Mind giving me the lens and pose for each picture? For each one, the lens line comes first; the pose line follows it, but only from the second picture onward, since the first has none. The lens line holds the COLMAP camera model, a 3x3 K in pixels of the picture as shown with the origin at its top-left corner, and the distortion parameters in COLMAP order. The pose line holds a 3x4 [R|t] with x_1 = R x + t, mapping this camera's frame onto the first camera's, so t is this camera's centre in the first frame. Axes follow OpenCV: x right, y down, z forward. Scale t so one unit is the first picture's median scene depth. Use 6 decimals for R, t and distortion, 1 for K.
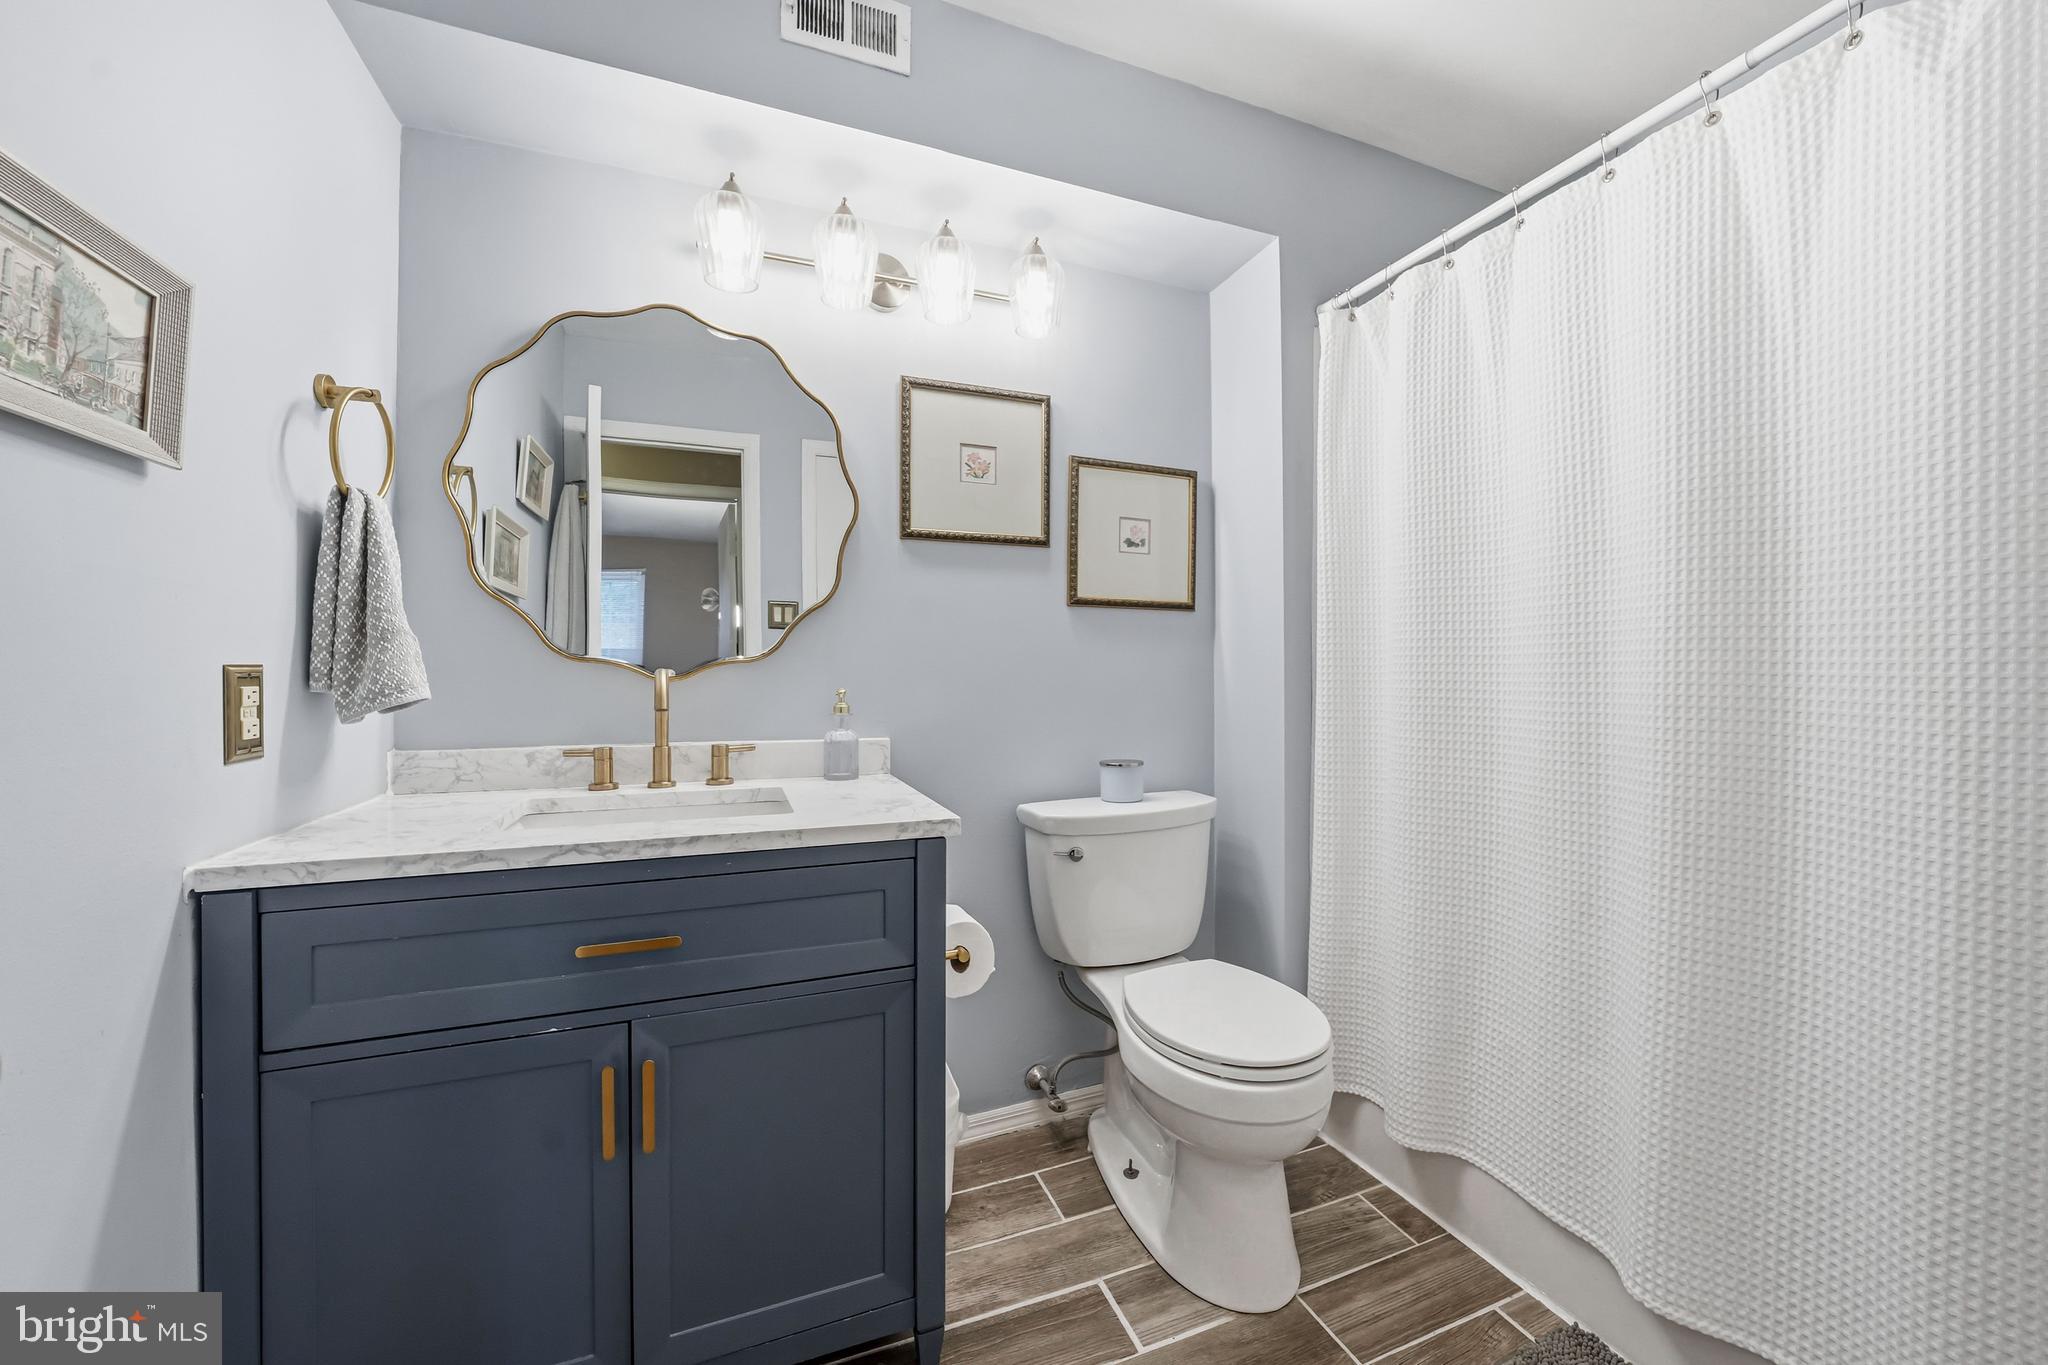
lens RADIAL K [[773.2, 0, 1024.0], [0, 773.2, 682.5], [0, 0, 1]] dist [-0.002497, -0.000319]
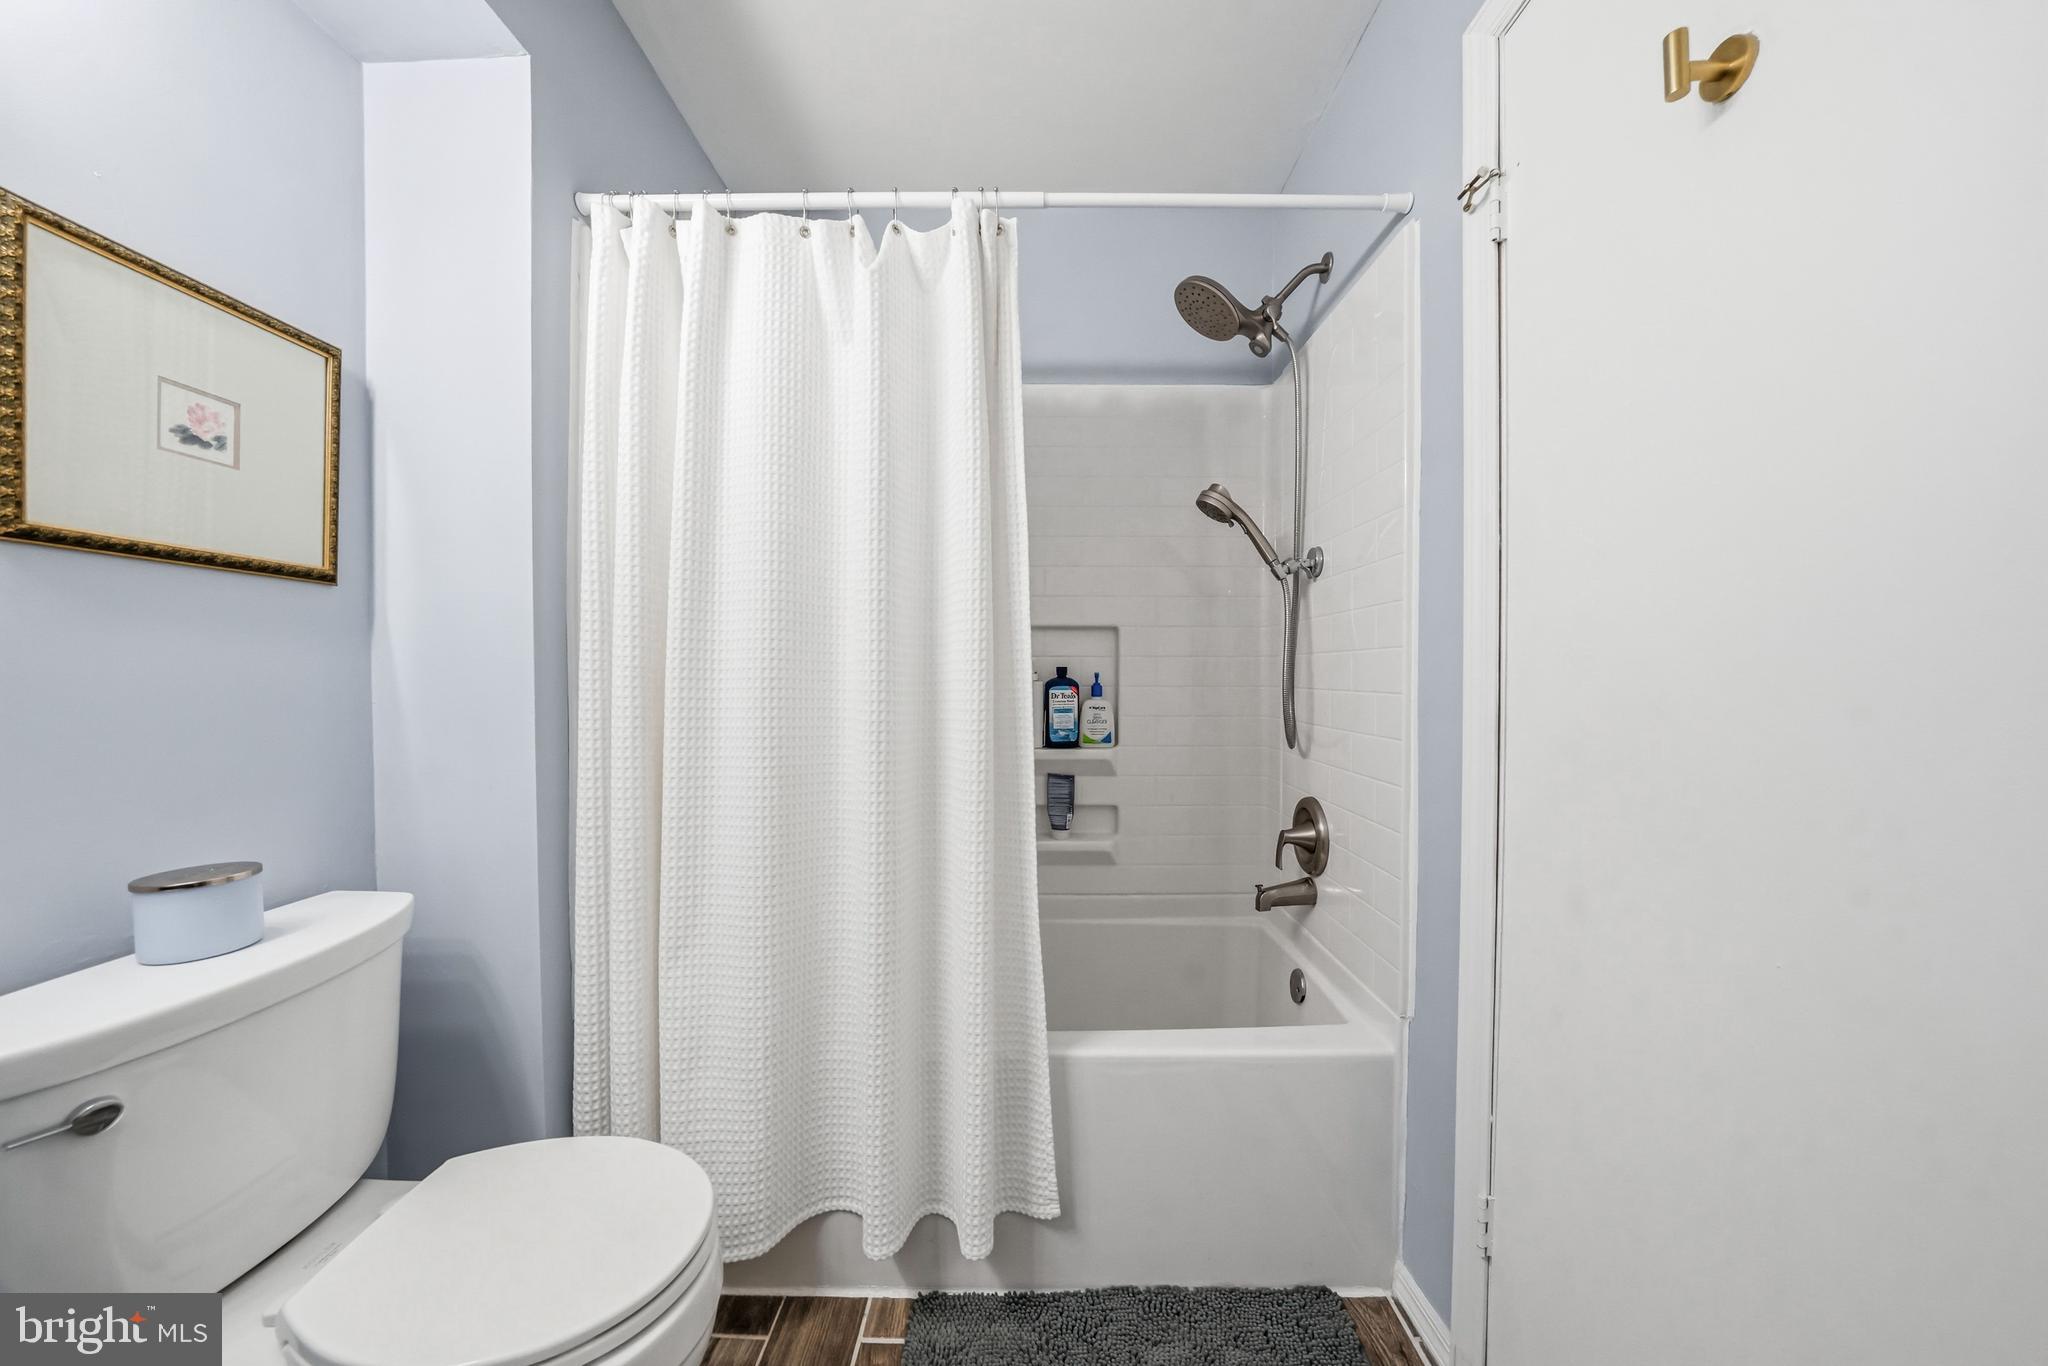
lens RADIAL K [[734.2, 0, 1027.2], [0, 734.2, 676.3], [0, 0, 1]] dist [0.000848, 0.000258]
pose [[0.363497, -0.011161, 0.931529, -0.114247], [0.024837, 0.999689, 0.002285, -0.011657], [-0.931264, 0.022305, 0.363661, 0.323733]]
